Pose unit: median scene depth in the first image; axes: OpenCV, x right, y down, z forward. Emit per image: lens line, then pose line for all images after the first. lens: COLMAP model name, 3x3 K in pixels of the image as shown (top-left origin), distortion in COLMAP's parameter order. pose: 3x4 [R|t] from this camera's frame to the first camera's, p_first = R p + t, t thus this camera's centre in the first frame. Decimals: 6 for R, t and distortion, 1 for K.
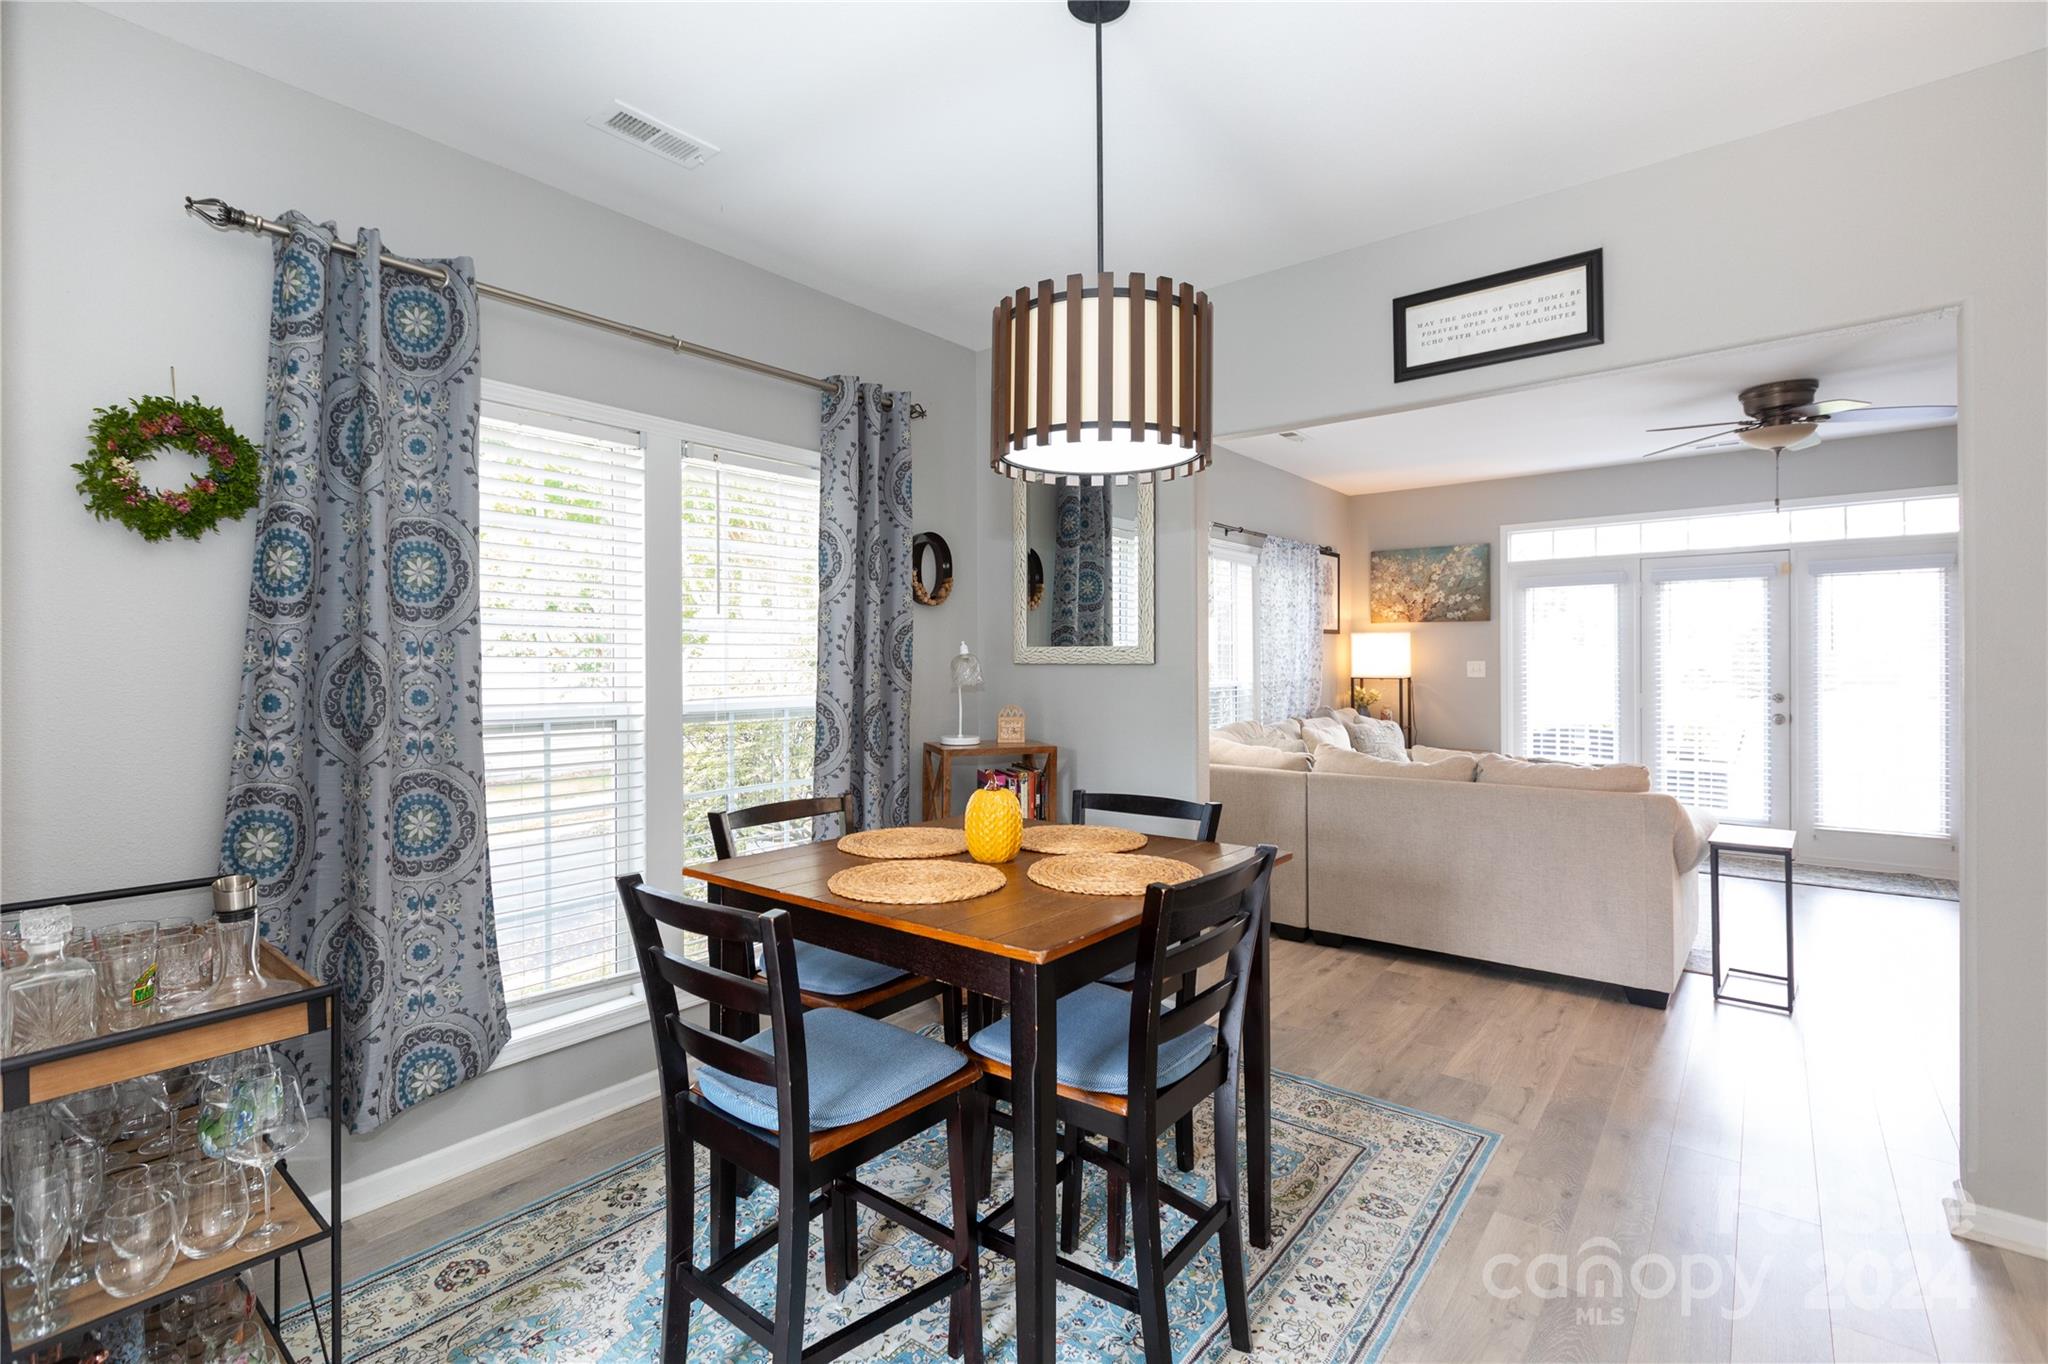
lens RADIAL K [[931.4, 0, 1010.5], [0, 931.4, 655.7], [0, 0, 1]] dist [0.002030, -0.000423]
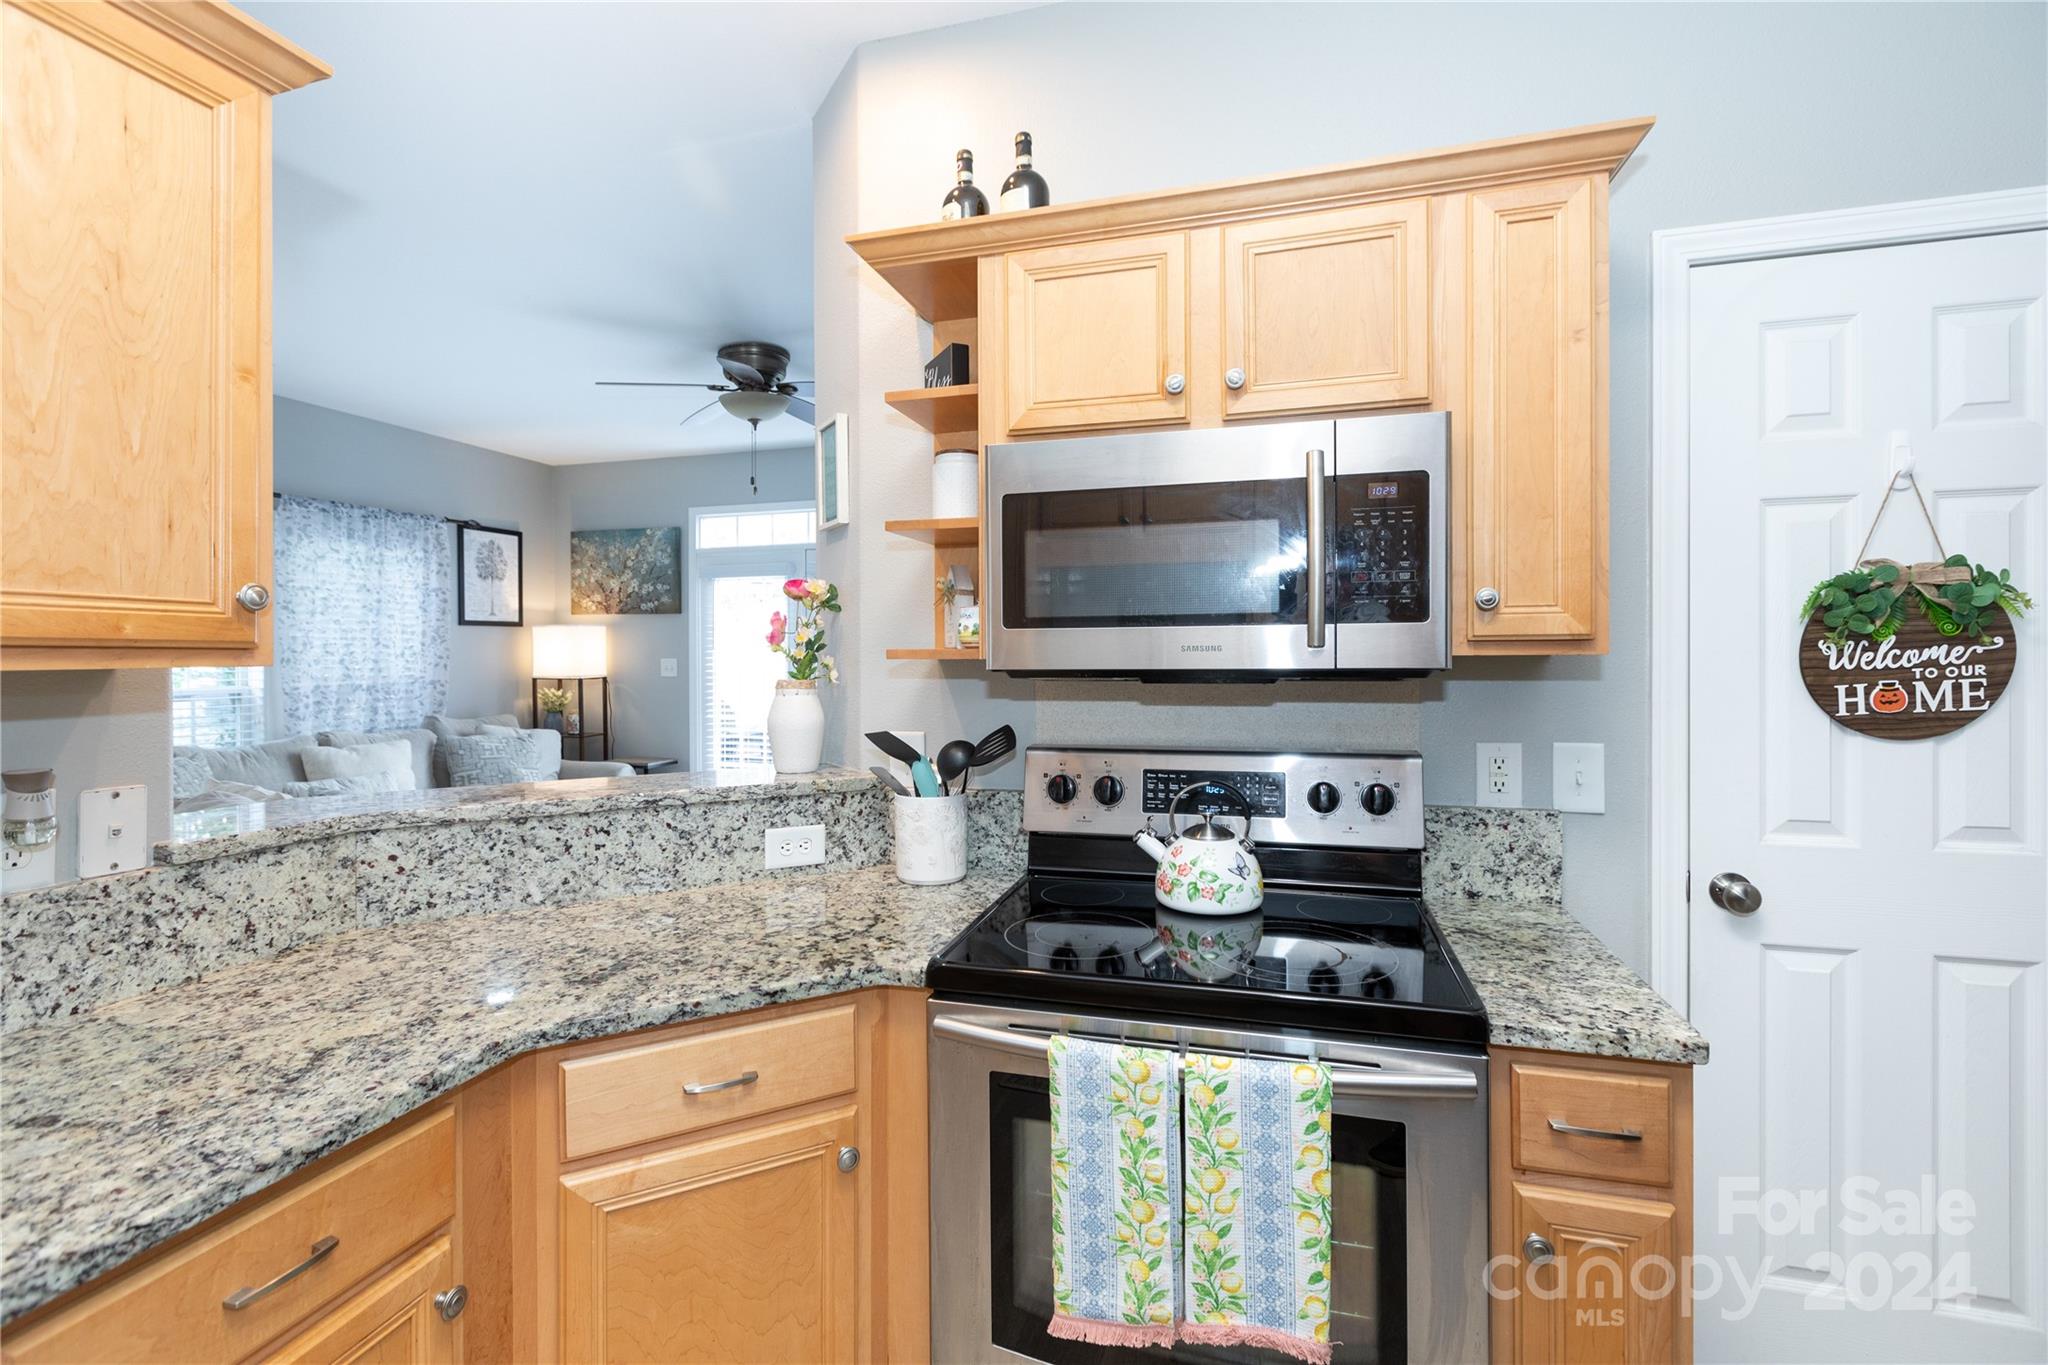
lens RADIAL K [[931.4, 0, 998.0], [0, 931.4, 662.0], [0, 0, 1]] dist [0.002030, -0.000423]
pose [[0.916964, -0.007602, 0.398898, 0.771381], [0.002896, 0.999919, 0.012400, -0.001688], [-0.398960, -0.010215, 0.916912, 0.099199]]
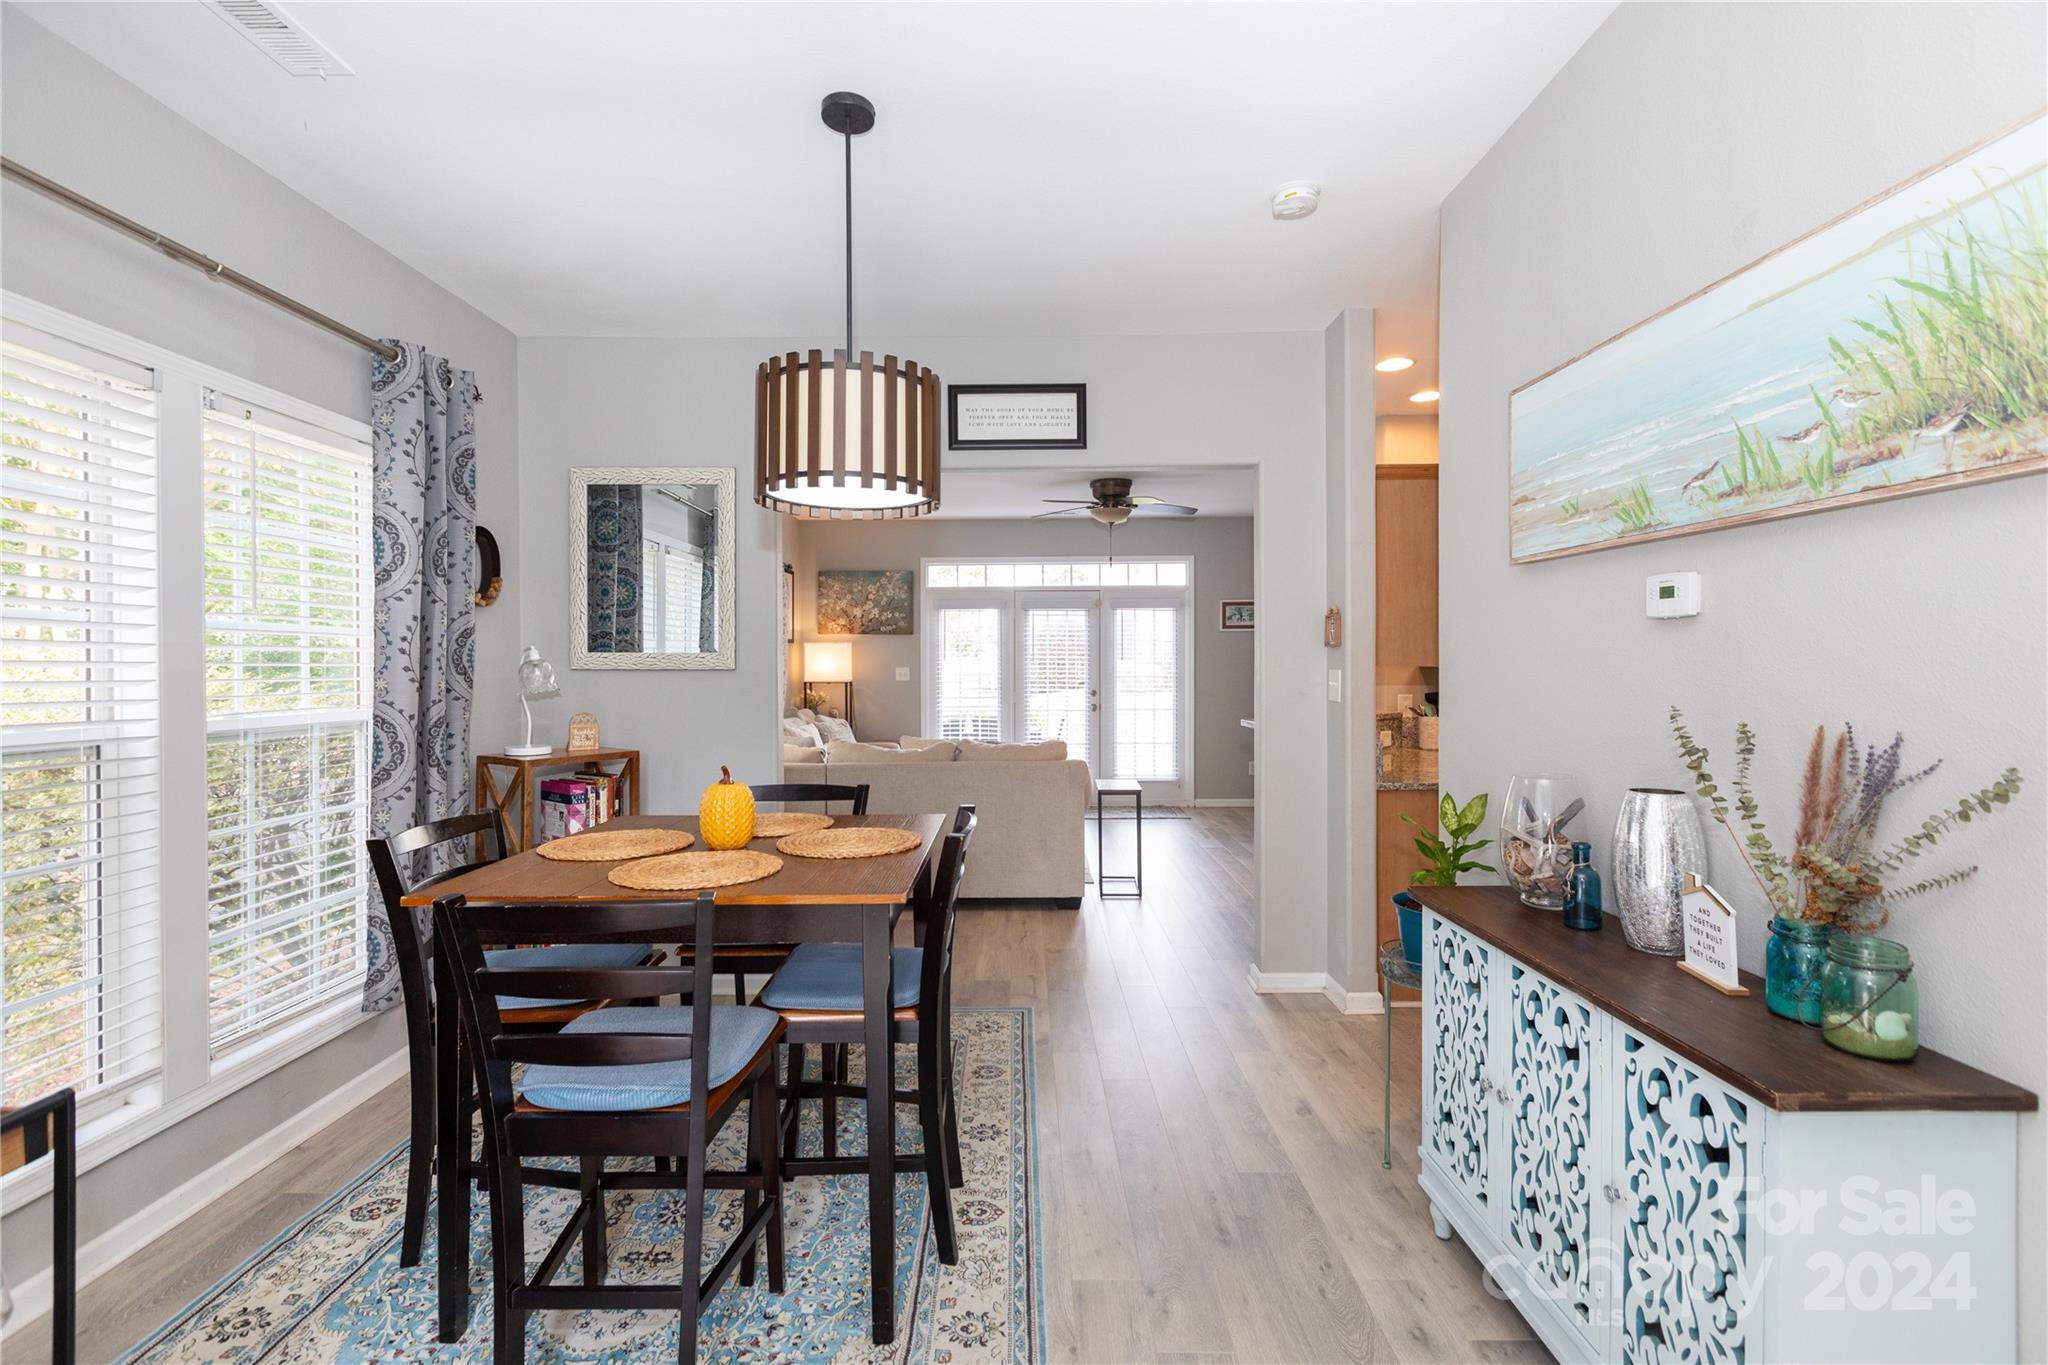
lens RADIAL K [[931.4, 0, 990.0], [0, 931.4, 662.7], [0, 0, 1]] dist [0.002030, -0.000423]
pose [[0.779113, 0.003134, 0.626875, -0.308748], [-0.003016, 0.999995, -0.001252, 0.001572], [-0.626876, -0.000915, 0.779119, -0.033066]]
